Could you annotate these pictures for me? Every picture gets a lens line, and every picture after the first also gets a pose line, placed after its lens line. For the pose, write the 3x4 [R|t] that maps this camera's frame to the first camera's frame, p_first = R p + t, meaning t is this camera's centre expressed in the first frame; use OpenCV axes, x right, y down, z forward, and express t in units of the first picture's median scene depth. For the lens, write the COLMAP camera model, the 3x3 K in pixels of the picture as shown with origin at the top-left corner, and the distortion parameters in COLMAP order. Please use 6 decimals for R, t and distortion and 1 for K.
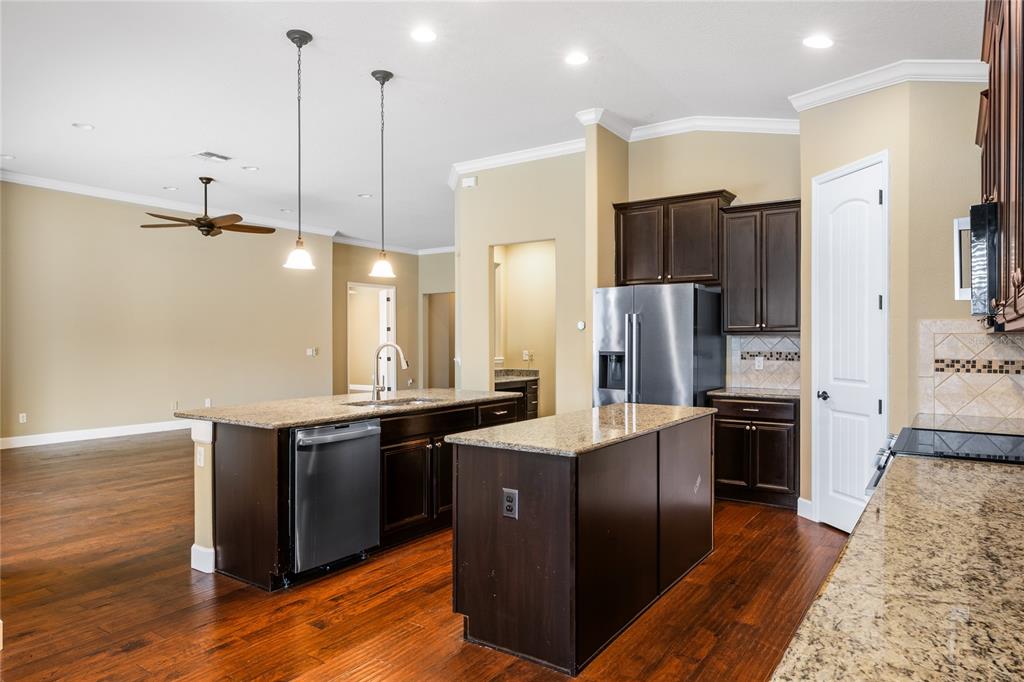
lens RADIAL K [[633.5, 0, 512.0], [0, 633.5, 341.0], [0, 0, 1]] dist [0.000756, 0.000444]
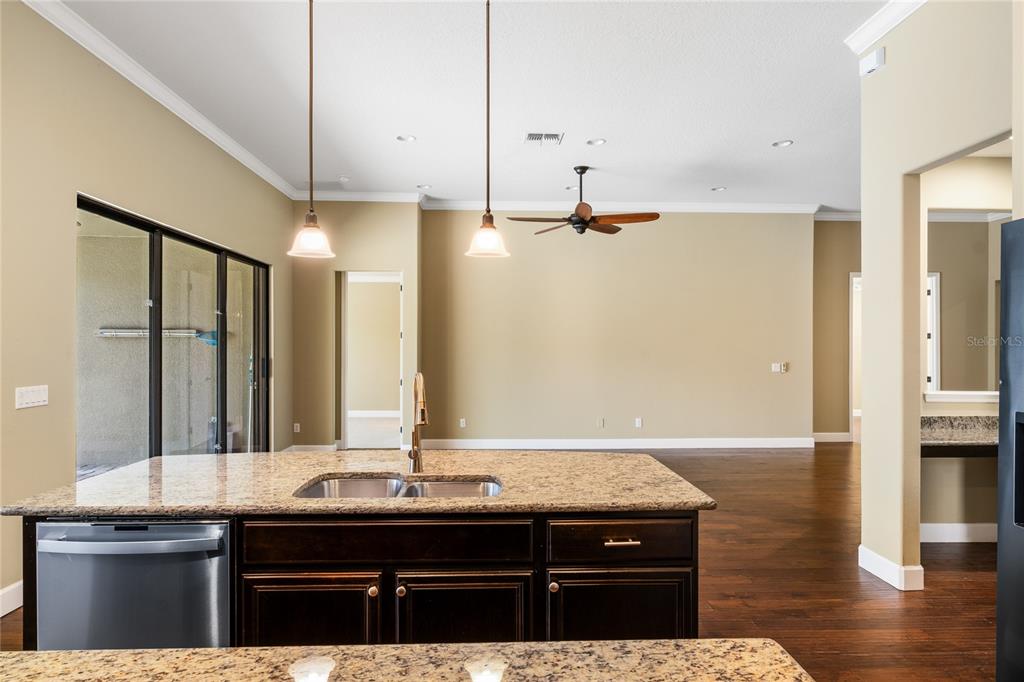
lens RADIAL K [[644.5, 0, 512.0], [0, 644.5, 341.0], [0, 0, 1]] dist [0.001586, 0.001592]
pose [[0.599087, -0.003886, -0.800675, 0.168361], [-0.003252, 0.999968, -0.007286, -0.011789], [0.800677, 0.006969, 0.599055, 0.393937]]
